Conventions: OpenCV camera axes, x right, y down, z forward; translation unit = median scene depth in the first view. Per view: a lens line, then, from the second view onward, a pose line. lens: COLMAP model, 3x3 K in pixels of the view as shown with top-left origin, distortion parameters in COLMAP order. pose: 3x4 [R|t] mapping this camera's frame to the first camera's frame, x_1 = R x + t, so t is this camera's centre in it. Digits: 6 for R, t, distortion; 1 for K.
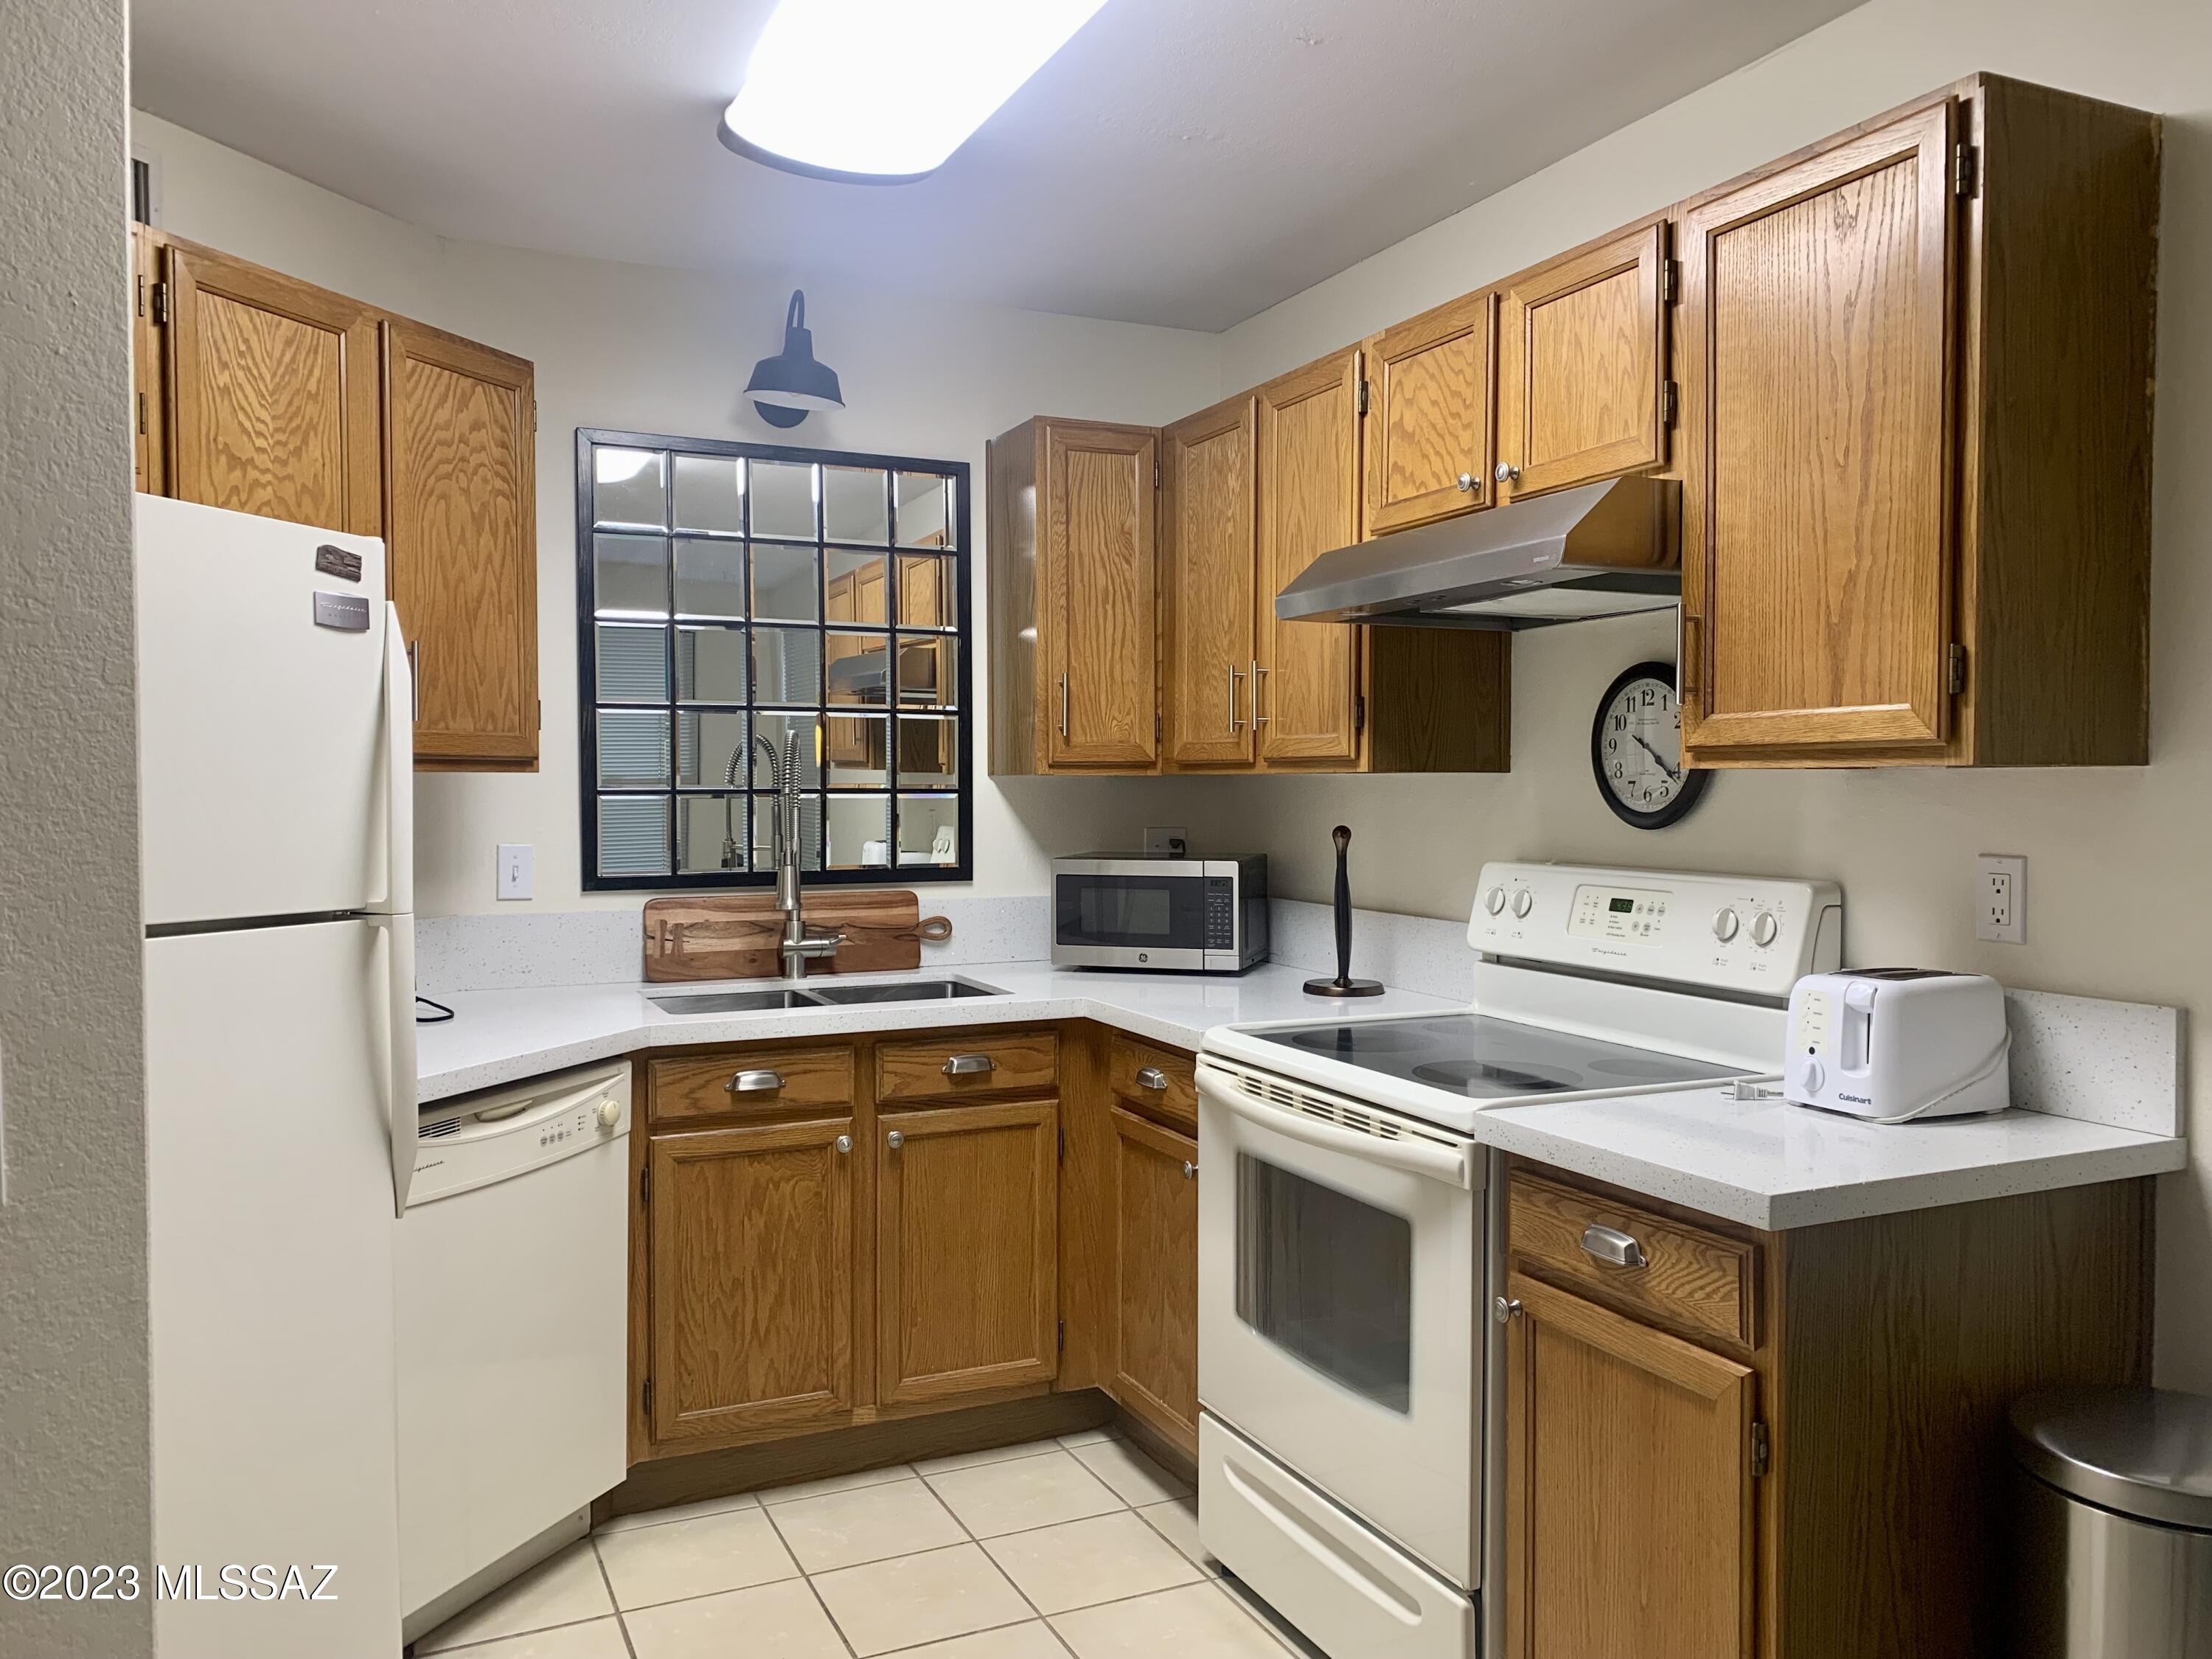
lens RADIAL K [[1707.4, 0, 1104.5], [0, 1707.4, 833.4], [0, 0, 1]] dist [0.068346, -0.073224]
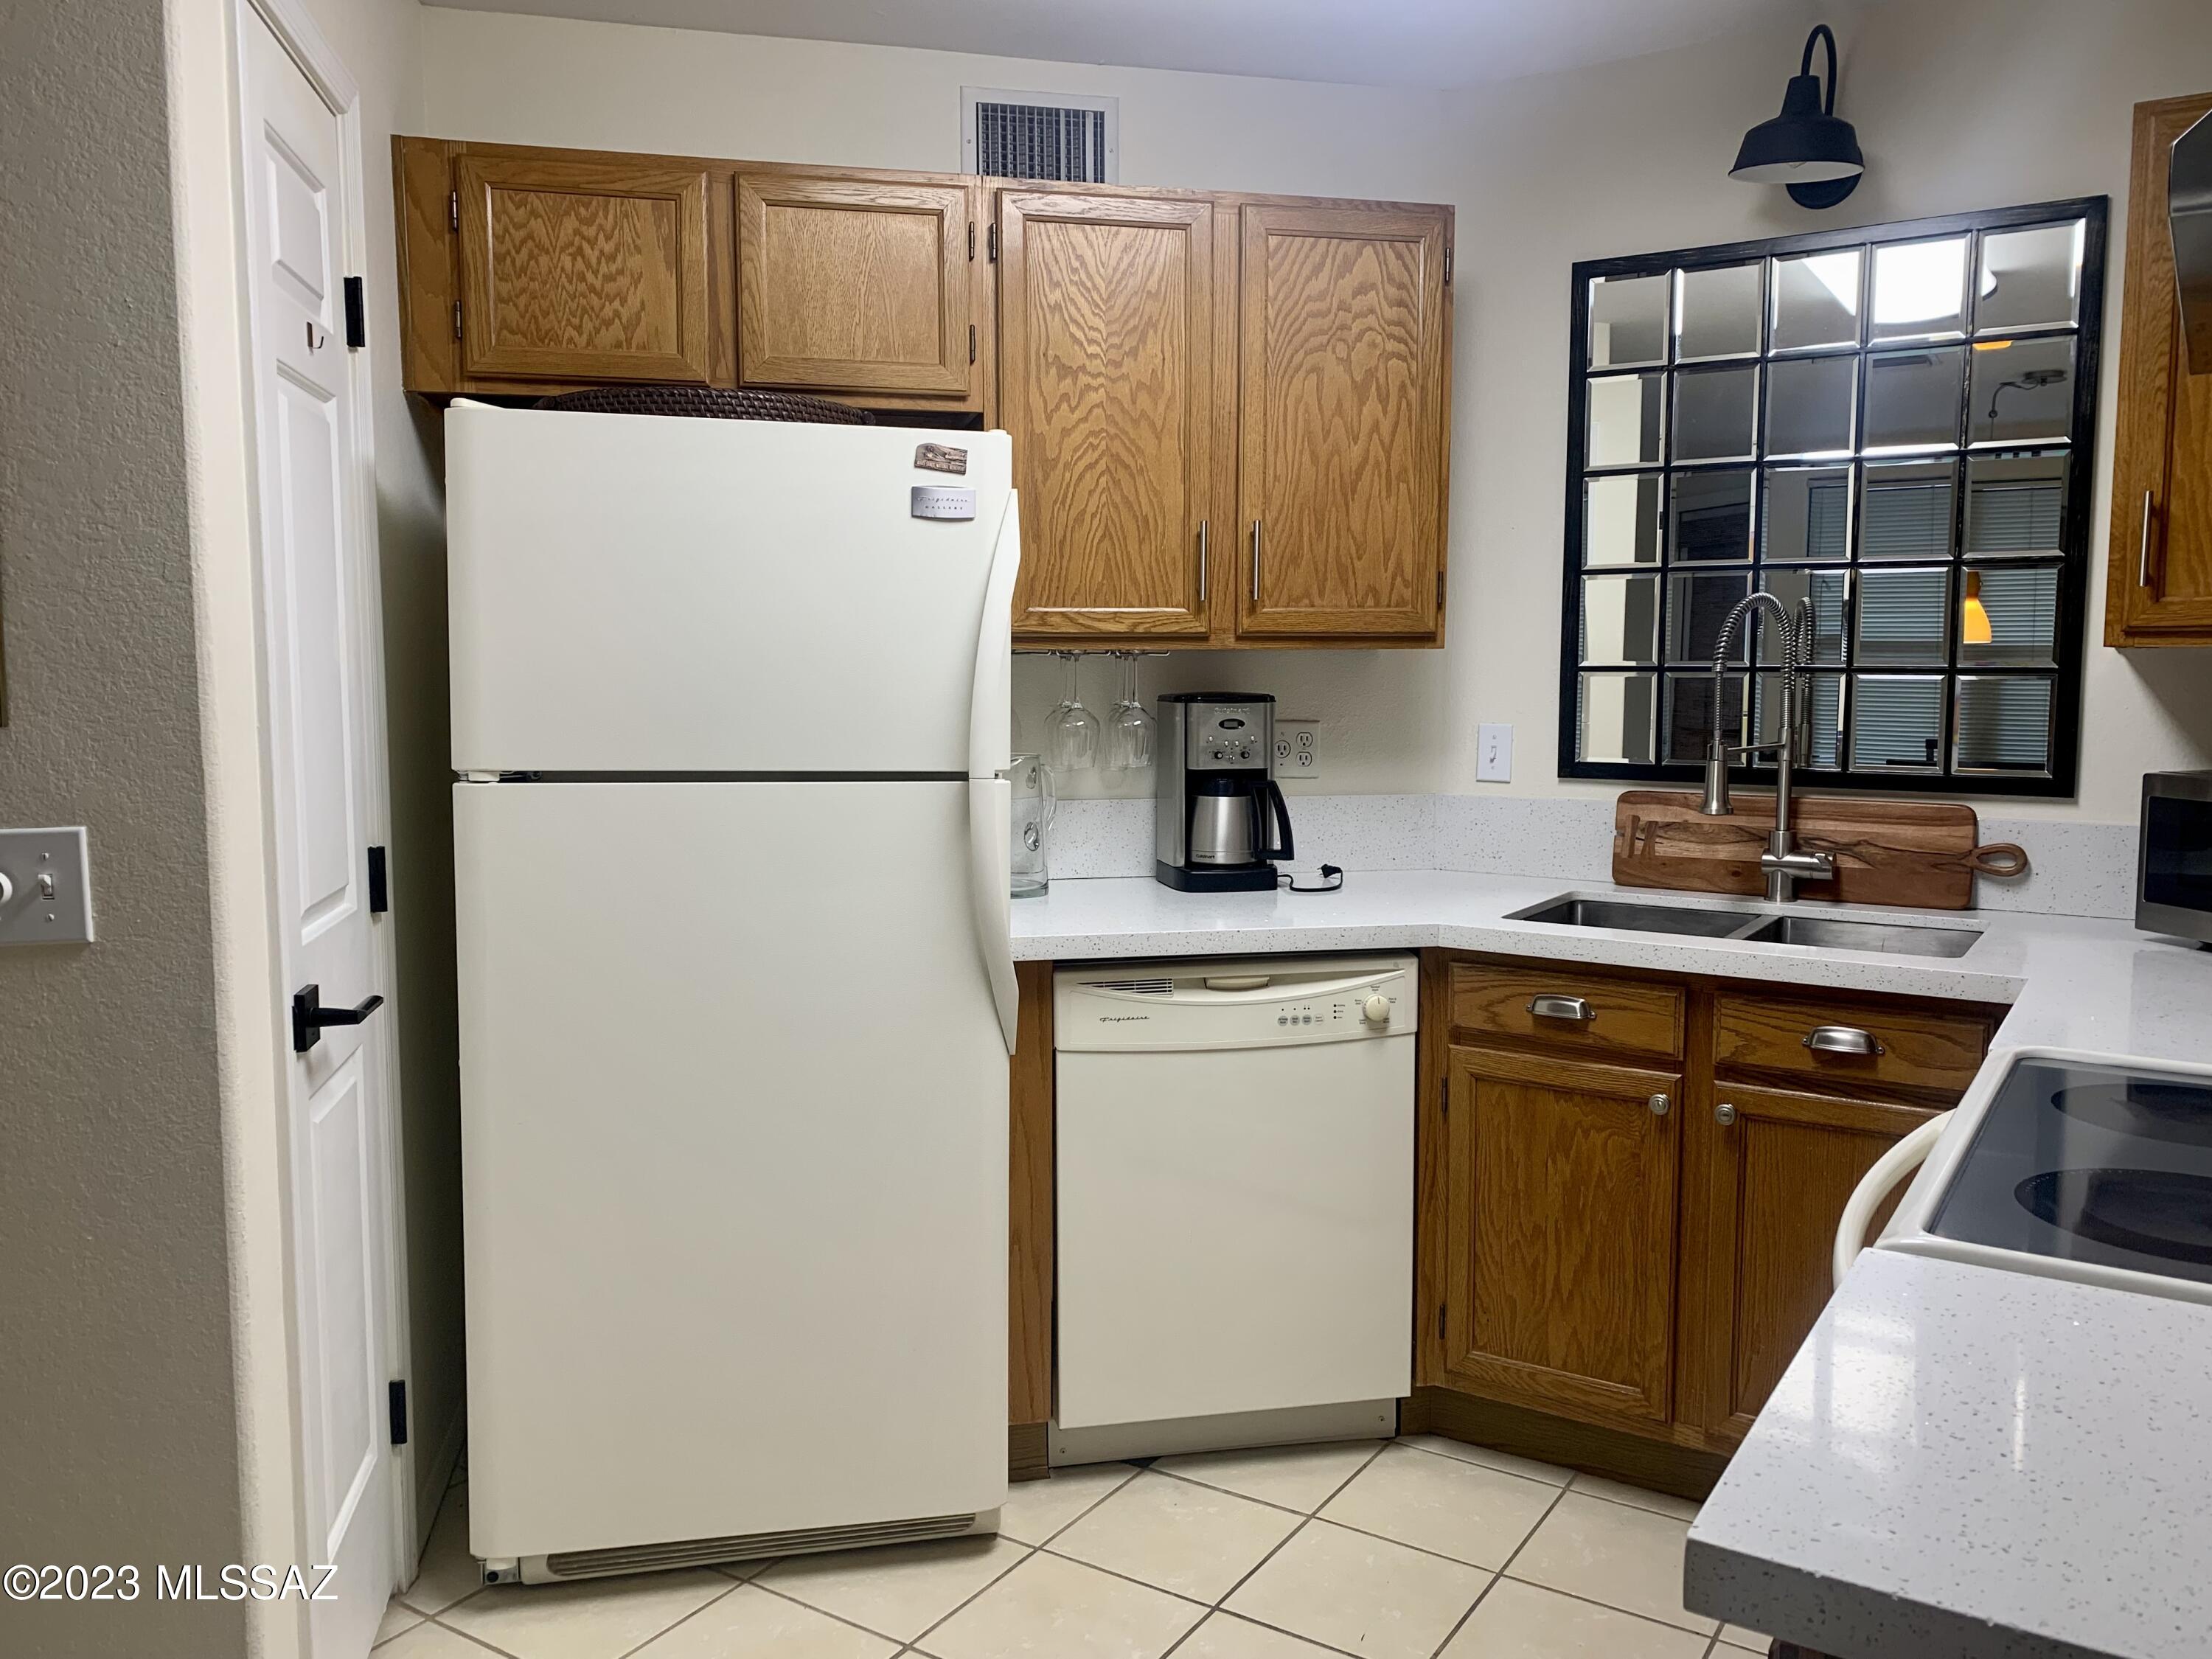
lens RADIAL K [[1707.4, 0, 1110.2], [0, 1707.4, 824.4], [0, 0, 1]] dist [0.068346, -0.073224]
pose [[0.533958, 0.085507, -0.841176, 0.396685], [-0.029285, 0.996147, 0.082670, -0.011771], [0.845004, -0.019509, 0.534405, 0.352731]]
